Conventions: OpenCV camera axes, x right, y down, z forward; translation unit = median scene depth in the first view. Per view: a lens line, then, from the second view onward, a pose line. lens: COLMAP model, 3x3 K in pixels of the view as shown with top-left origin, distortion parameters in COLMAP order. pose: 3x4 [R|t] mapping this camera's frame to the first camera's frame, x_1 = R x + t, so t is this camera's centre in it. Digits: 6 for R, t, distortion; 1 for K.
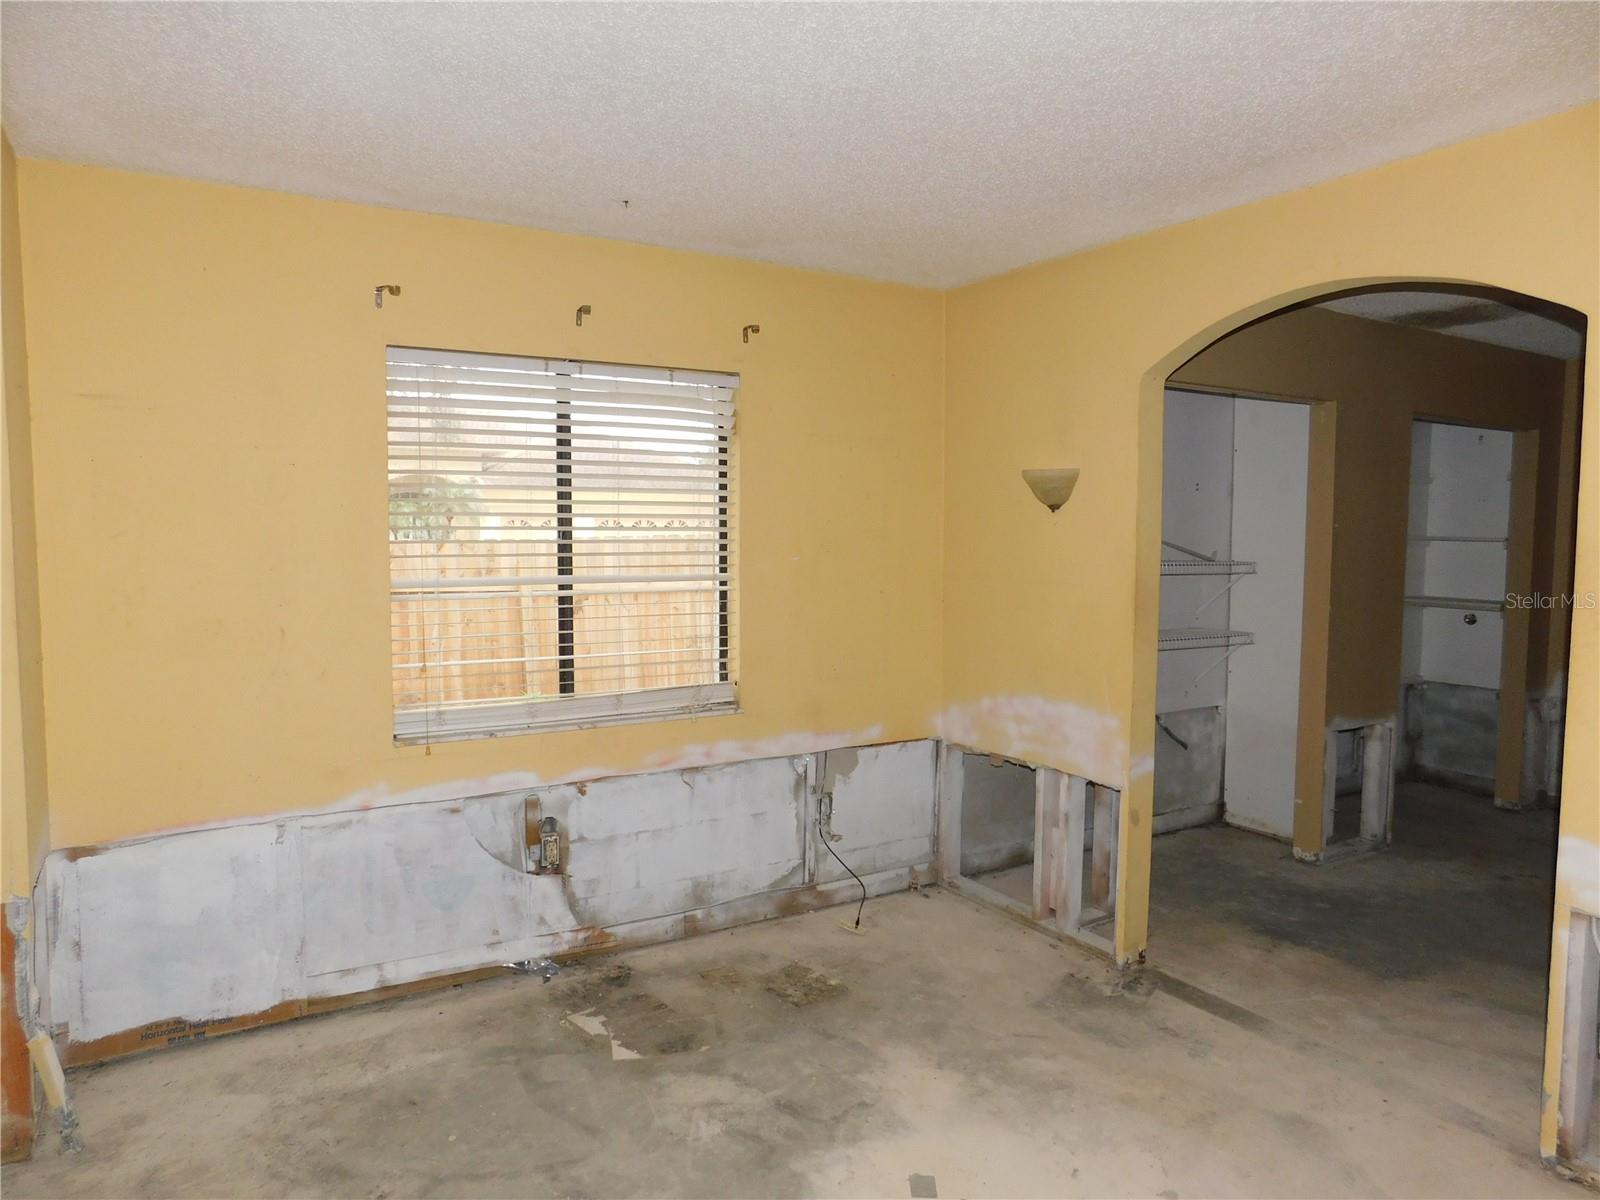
lens RADIAL K [[1069.1, 0, 800.5], [0, 1069.1, 600.4], [0, 0, 1]] dist [-0.068438, 0.053069]
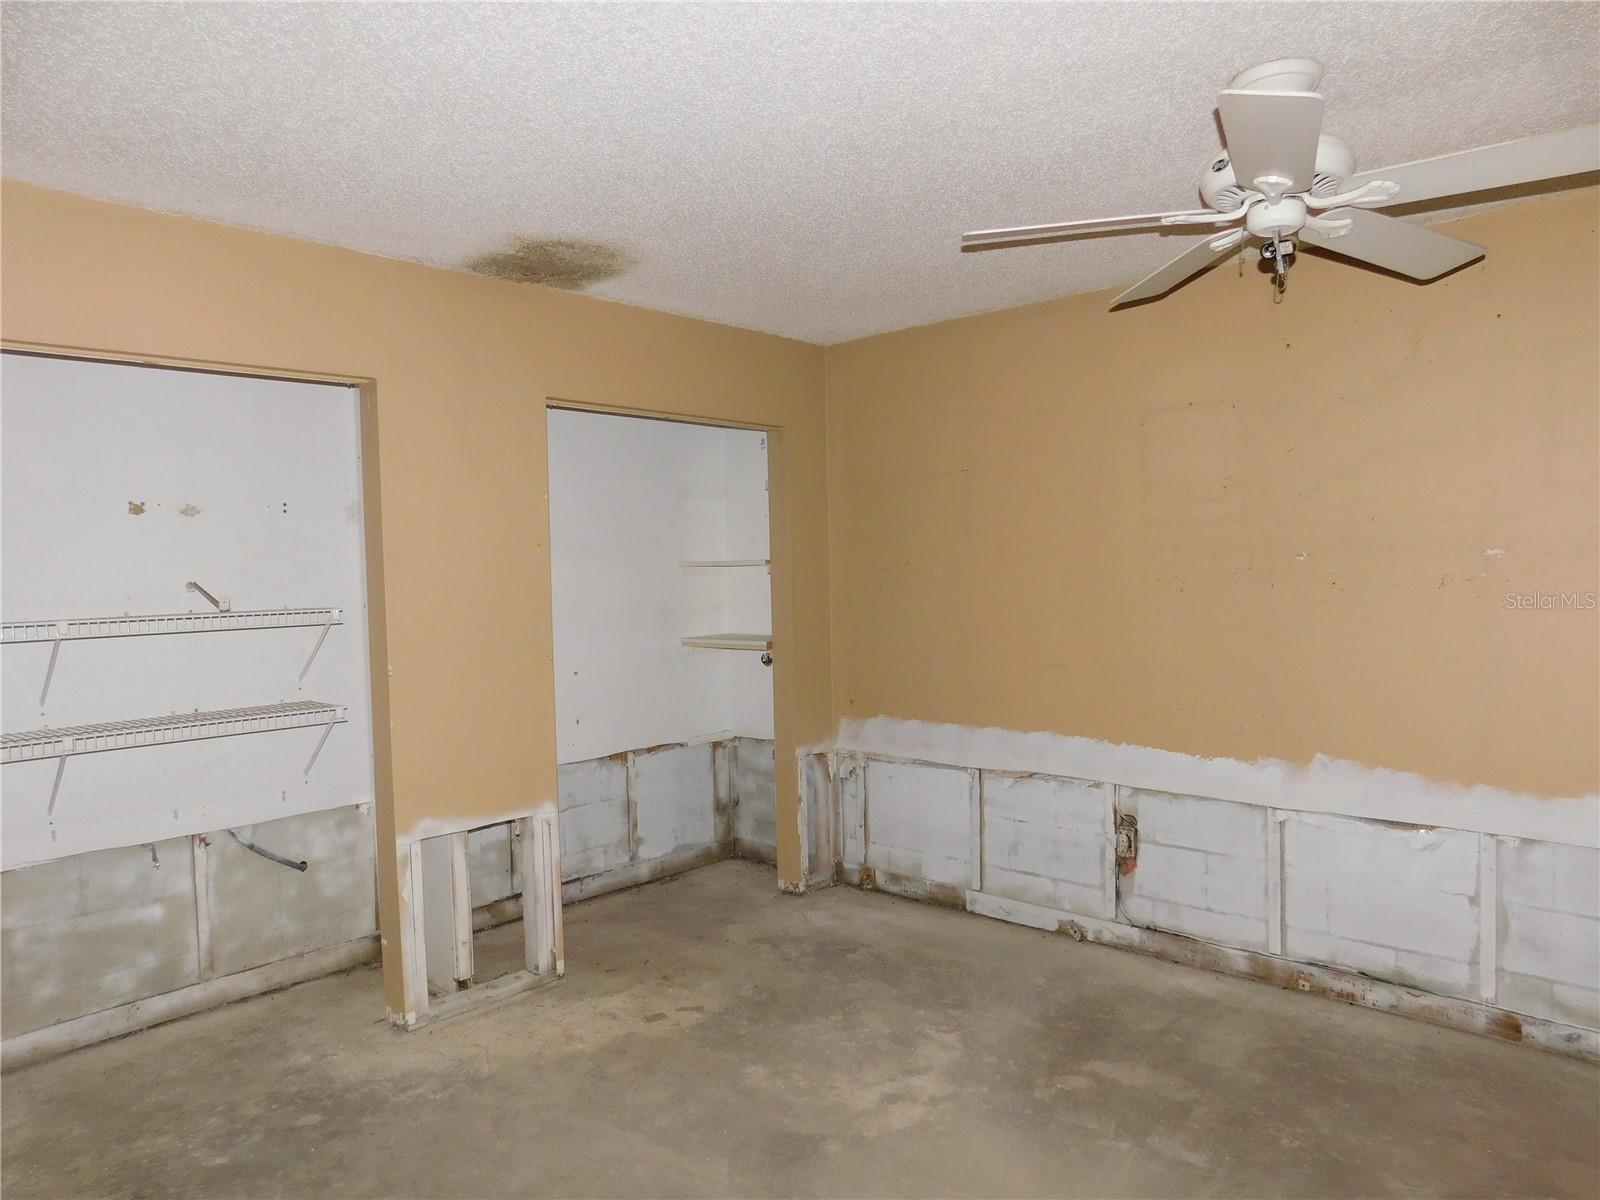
lens RADIAL K [[1069.1, 0, 799.2], [0, 1069.1, 598.1], [0, 0, 1]] dist [-0.068438, 0.053069]
pose [[0.957947, -0.047117, 0.283051, 0.491741], [0.060409, 0.997434, -0.038412, 0.003482], [-0.280515, 0.053896, 0.958335, 0.204823]]
